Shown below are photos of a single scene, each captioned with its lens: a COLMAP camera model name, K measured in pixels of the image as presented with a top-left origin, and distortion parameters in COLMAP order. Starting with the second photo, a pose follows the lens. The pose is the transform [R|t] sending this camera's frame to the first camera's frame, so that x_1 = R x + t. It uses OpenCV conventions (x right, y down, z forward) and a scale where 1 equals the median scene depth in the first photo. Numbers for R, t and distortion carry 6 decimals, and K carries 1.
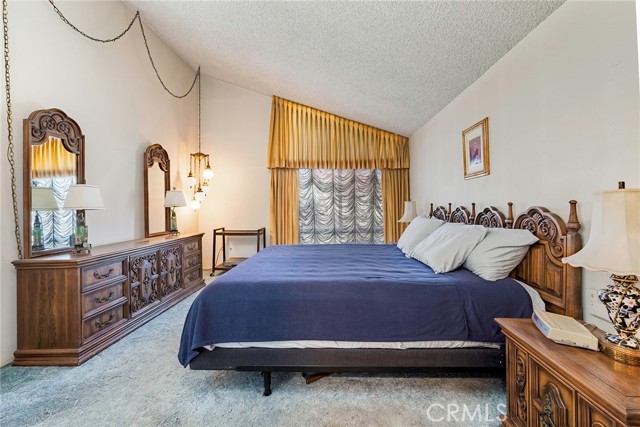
lens RADIAL K [[262.4, 0, 339.0], [0, 262.4, 199.8], [0, 0, 1]] dist [0.000857, 0.000308]
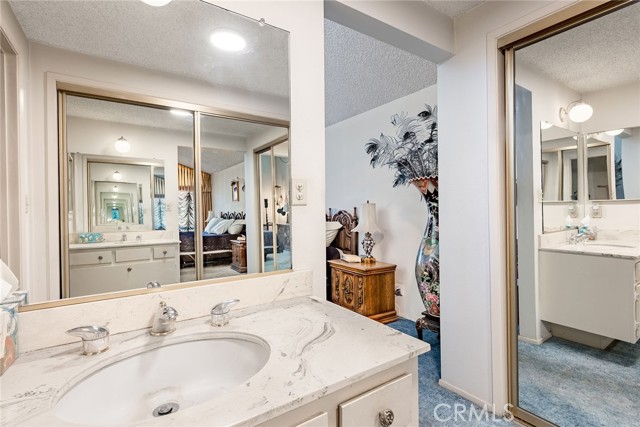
lens RADIAL K [[301.7, 0, 318.7], [0, 301.7, 210.5], [0, 0, 1]] dist [-0.000008, 0.000024]
pose [[0.826859, -0.005149, 0.562386, -0.833020], [-0.005462, 0.999837, 0.017185, -0.011356], [-0.562383, -0.017282, 0.826696, -0.975435]]
